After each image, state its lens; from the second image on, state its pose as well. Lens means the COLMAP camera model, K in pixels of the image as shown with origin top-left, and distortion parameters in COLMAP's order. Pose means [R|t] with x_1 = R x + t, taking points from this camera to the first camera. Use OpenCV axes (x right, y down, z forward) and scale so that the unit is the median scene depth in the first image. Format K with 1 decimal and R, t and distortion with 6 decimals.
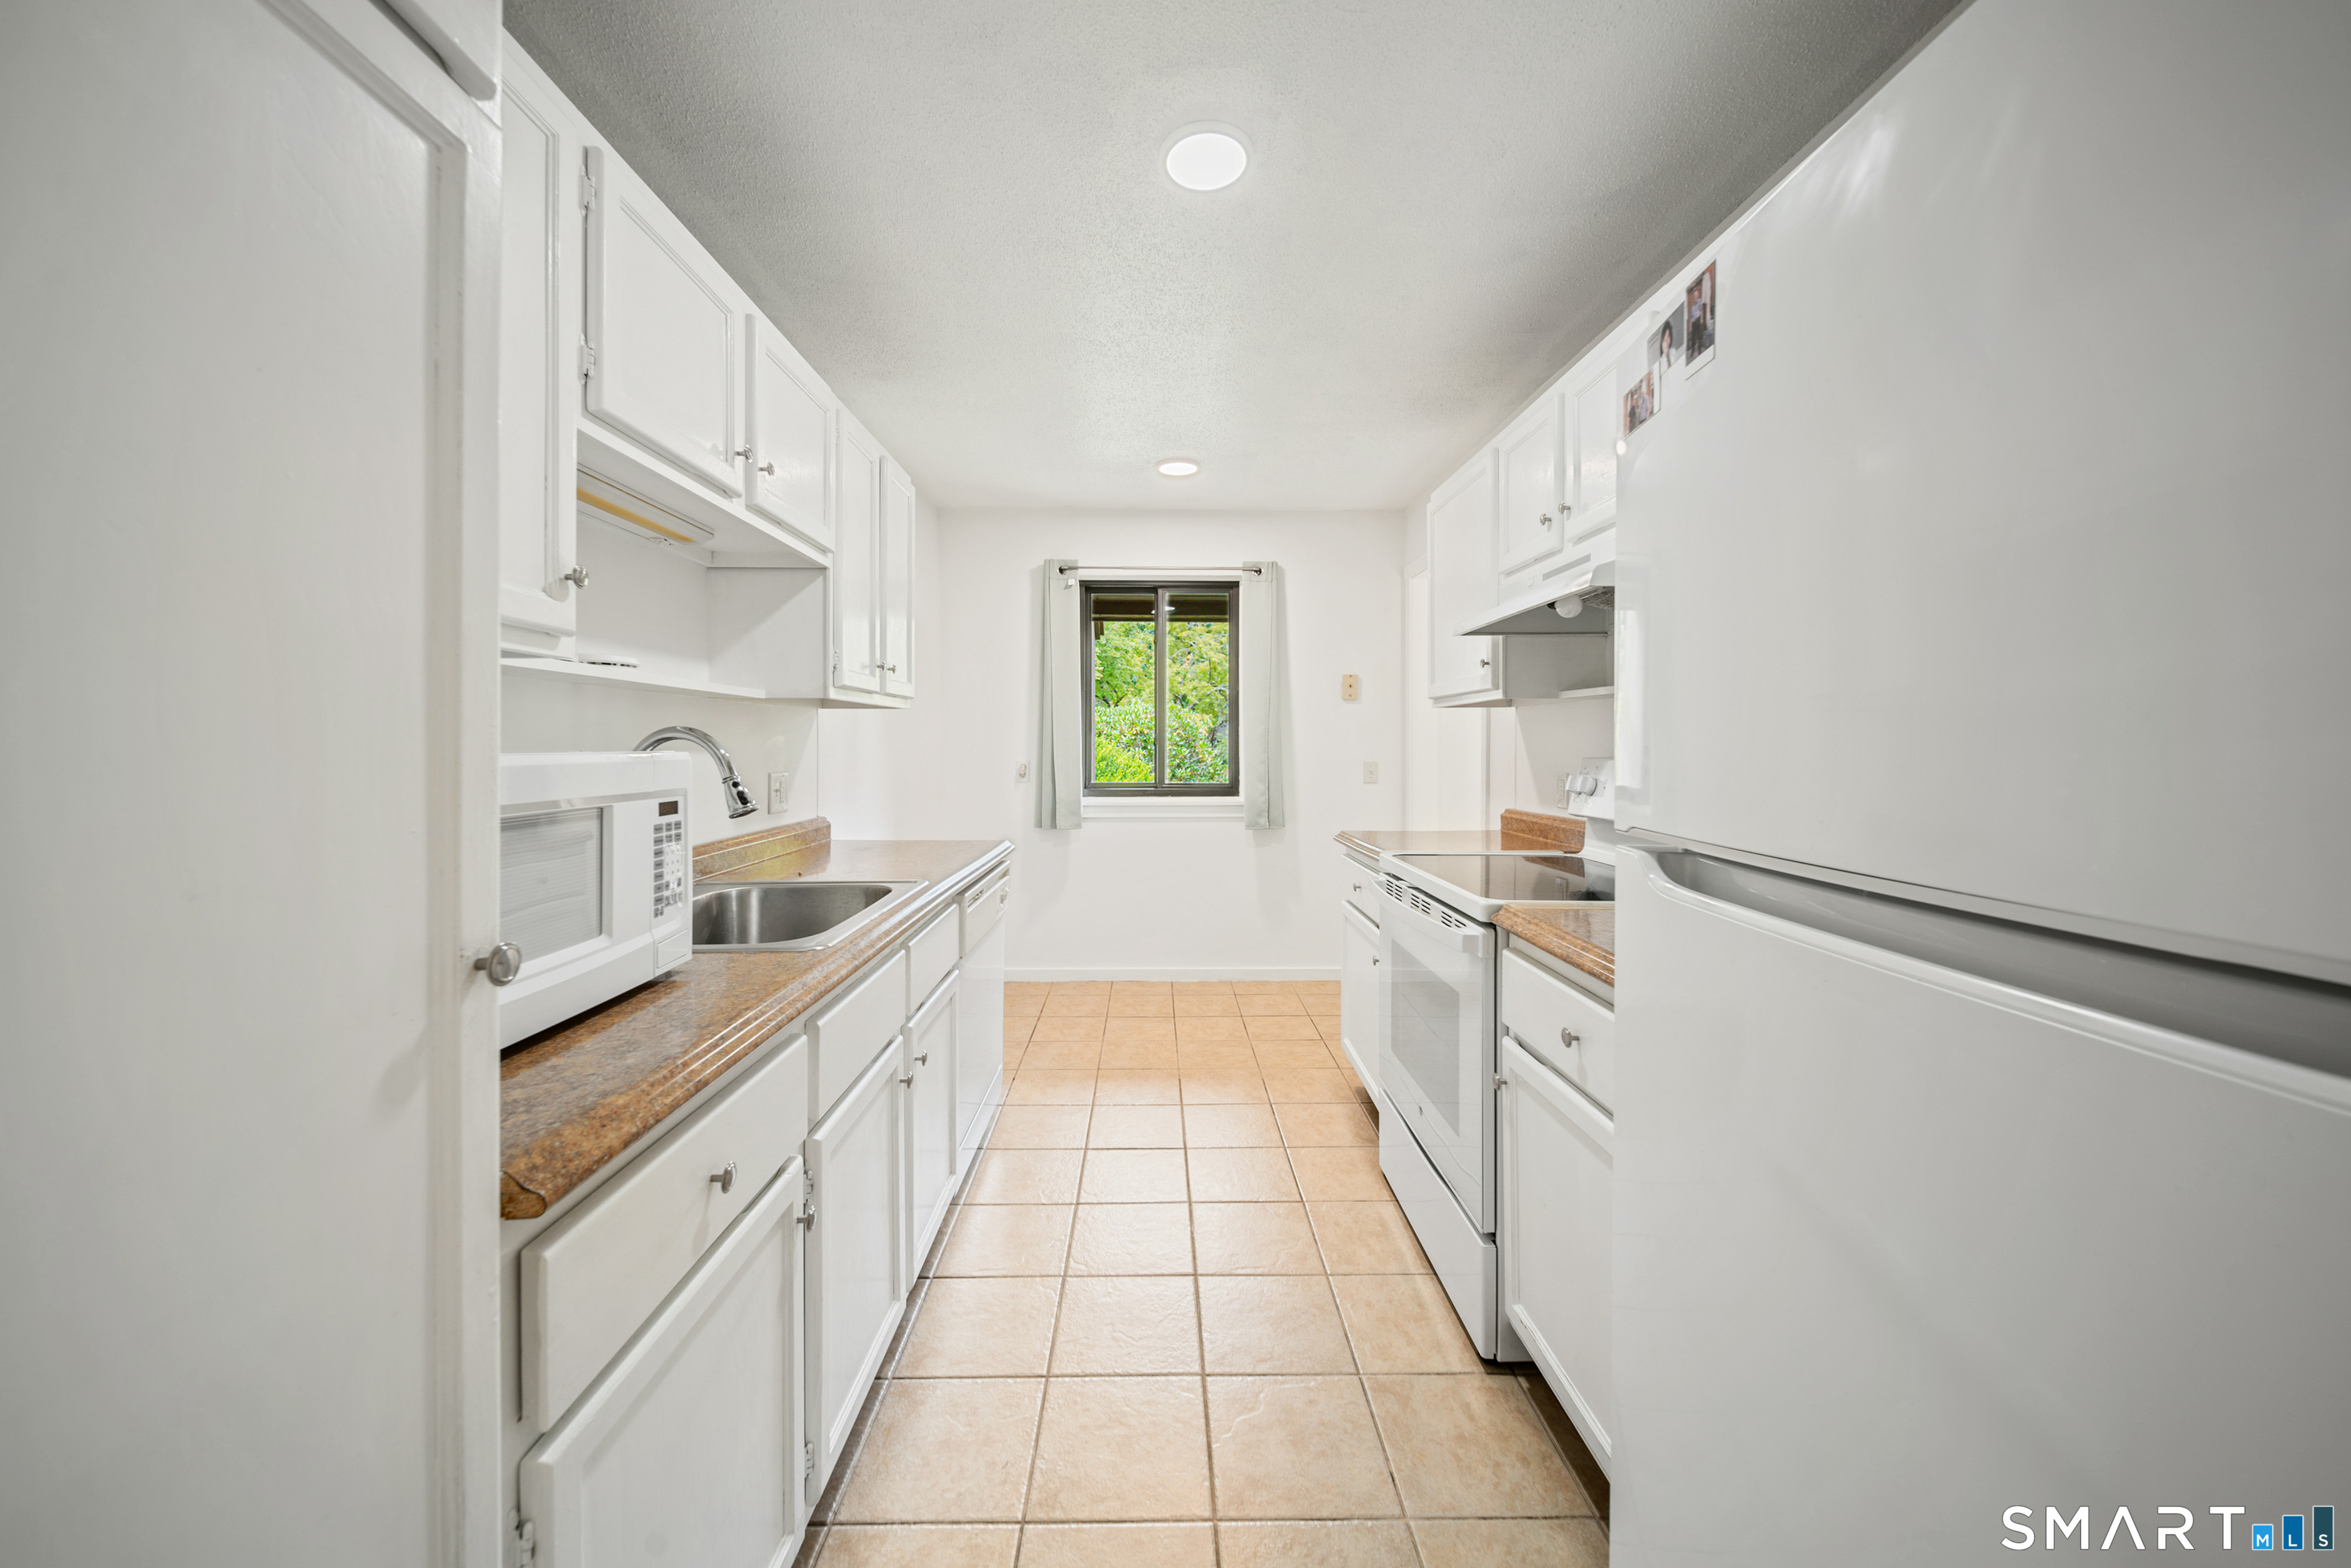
lens RADIAL K [[817.2, 0, 1176.3], [0, 817.2, 743.4], [0, 0, 1]] dist [-0.003721, -0.000297]
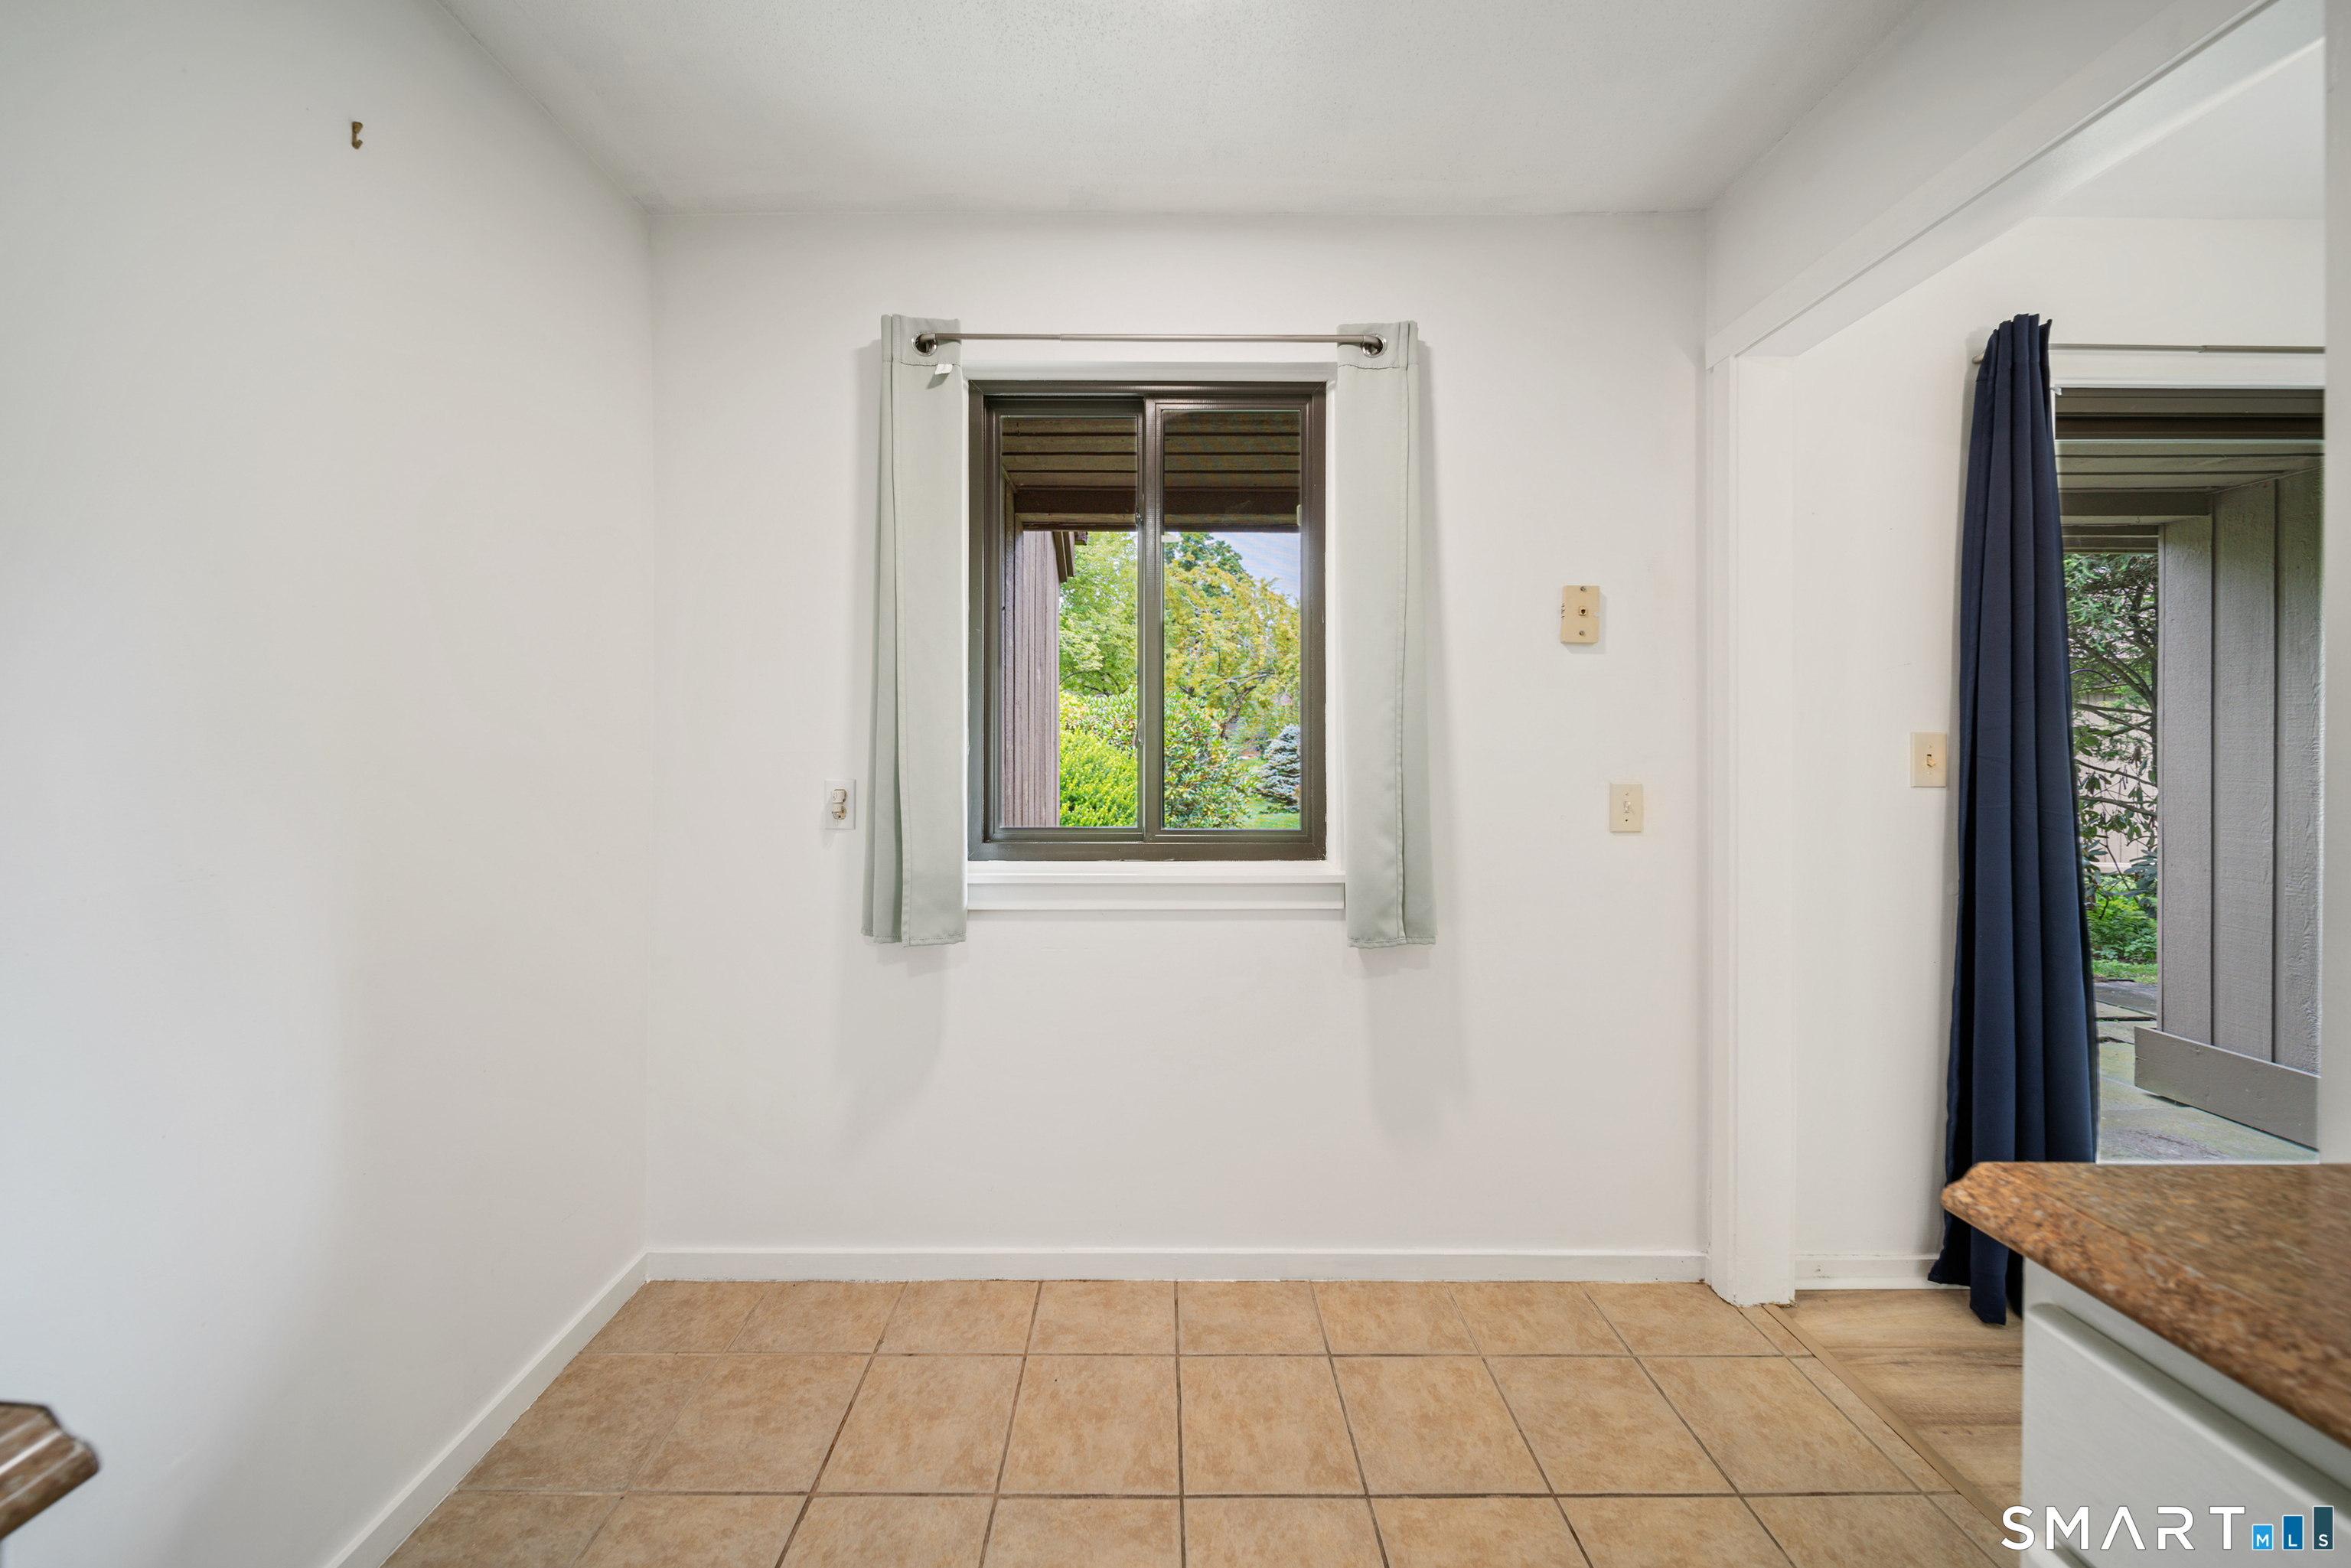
lens RADIAL K [[817.2, 0, 1176.3], [0, 817.2, 743.4], [0, 0, 1]] dist [-0.003721, -0.000297]
pose [[0.999967, 0.001288, -0.007979, -0.000869], [-0.001255, 0.999991, 0.004157, -0.001213], [0.007984, -0.004147, 0.999960, 0.548019]]
